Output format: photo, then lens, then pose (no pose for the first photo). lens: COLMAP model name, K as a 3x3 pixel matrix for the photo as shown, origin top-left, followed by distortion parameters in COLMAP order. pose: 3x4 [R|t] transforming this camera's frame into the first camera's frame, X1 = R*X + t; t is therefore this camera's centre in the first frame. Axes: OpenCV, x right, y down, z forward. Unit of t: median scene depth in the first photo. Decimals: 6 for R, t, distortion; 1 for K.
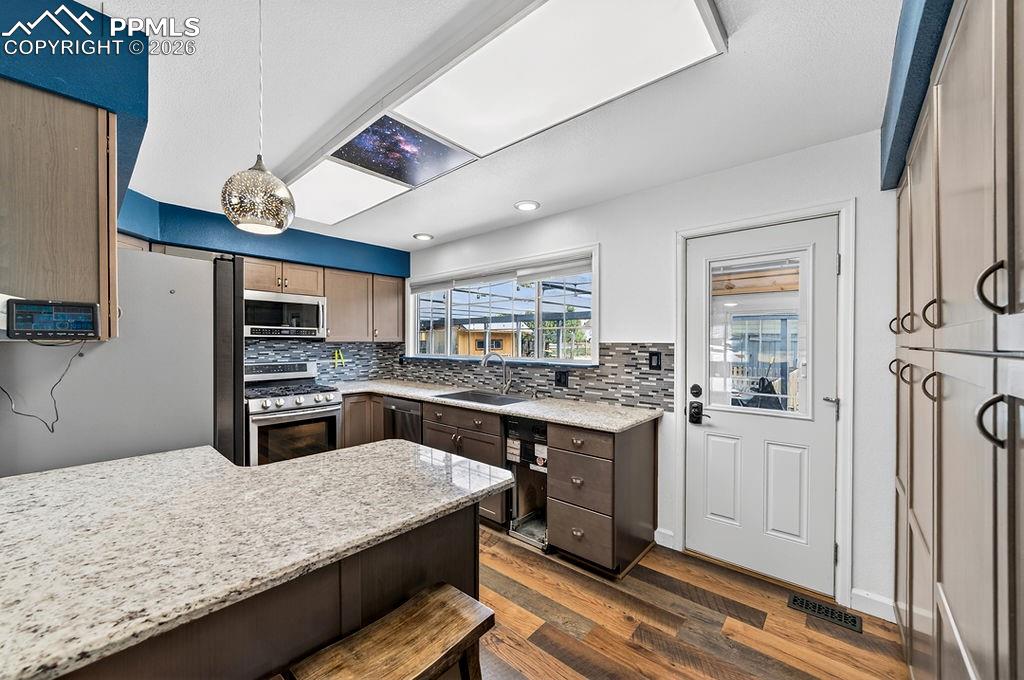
lens RADIAL K [[387.6, 0, 510.2], [0, 387.6, 344.2], [0, 0, 1]] dist [-0.013777, 0.000225]
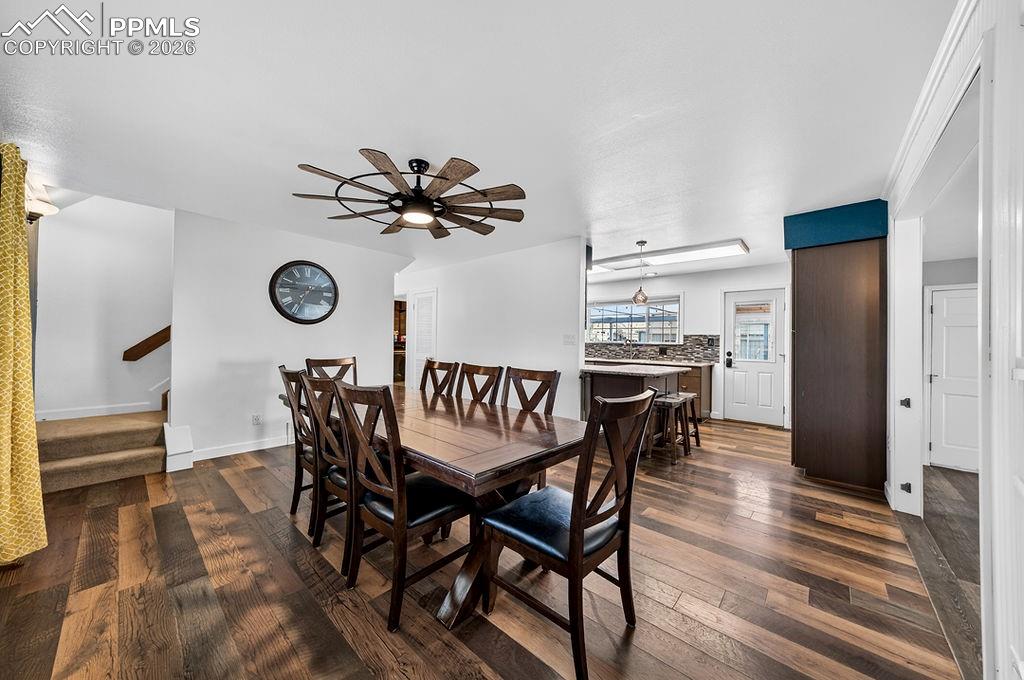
lens RADIAL K [[351.7, 0, 510.5], [0, 351.7, 336.8], [0, 0, 1]] dist [-0.001306, -0.000059]
pose [[0.999810, 0.014479, -0.013018, -0.860445], [-0.014656, 0.999800, -0.013604, 0.057714], [0.012818, 0.013792, 0.999823, -1.229422]]
